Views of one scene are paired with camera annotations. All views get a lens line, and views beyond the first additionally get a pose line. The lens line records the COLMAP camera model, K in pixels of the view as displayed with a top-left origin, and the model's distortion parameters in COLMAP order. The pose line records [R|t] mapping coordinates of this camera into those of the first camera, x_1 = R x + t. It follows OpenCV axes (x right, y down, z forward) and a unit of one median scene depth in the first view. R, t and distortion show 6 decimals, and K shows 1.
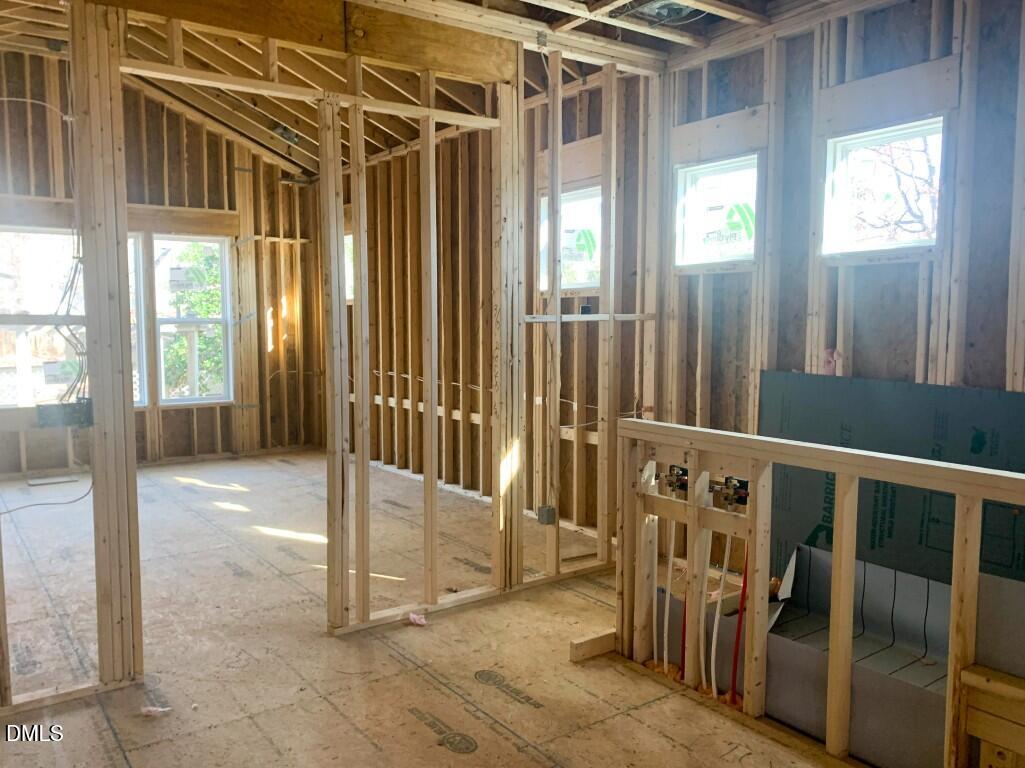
lens RADIAL K [[828.6, 0, 512.5], [0, 828.6, 384.0], [0, 0, 1]] dist [0.037407, -0.055658]
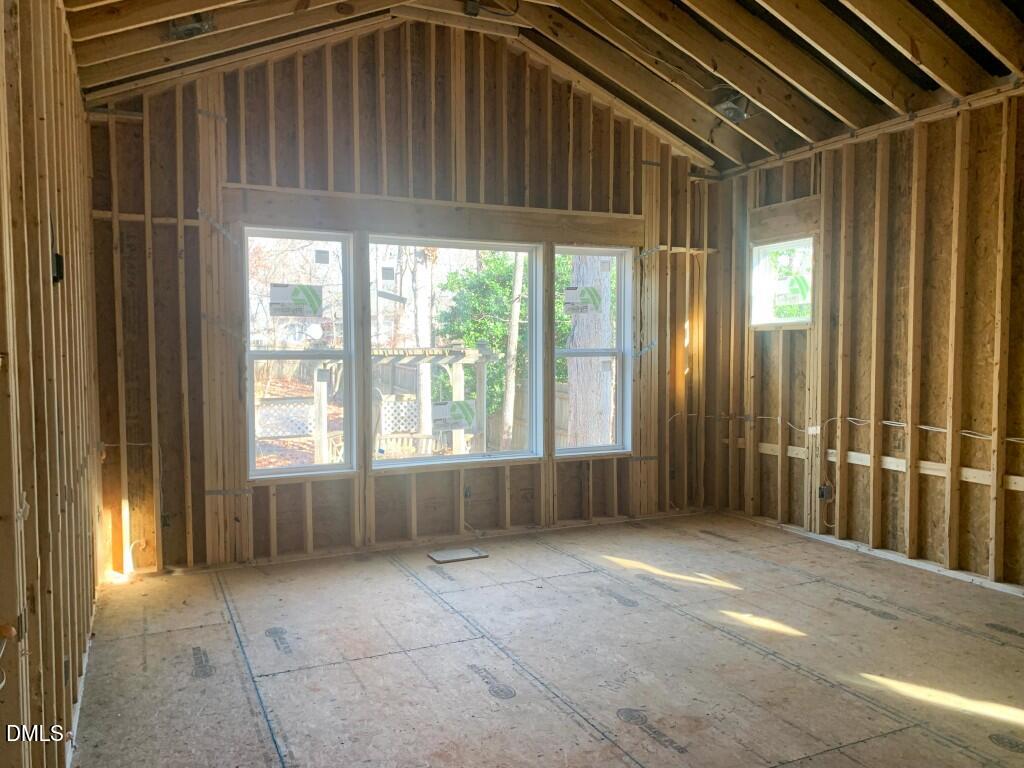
lens RADIAL K [[805.7, 0, 512.0], [0, 805.7, 384.0], [0, 0, 1]] dist [0.057300, -0.049164]
pose [[0.982042, 0.004893, -0.188600, -0.310136], [-0.010677, 0.999503, -0.029663, -0.020836], [0.188361, 0.031144, 0.981606, 0.217804]]
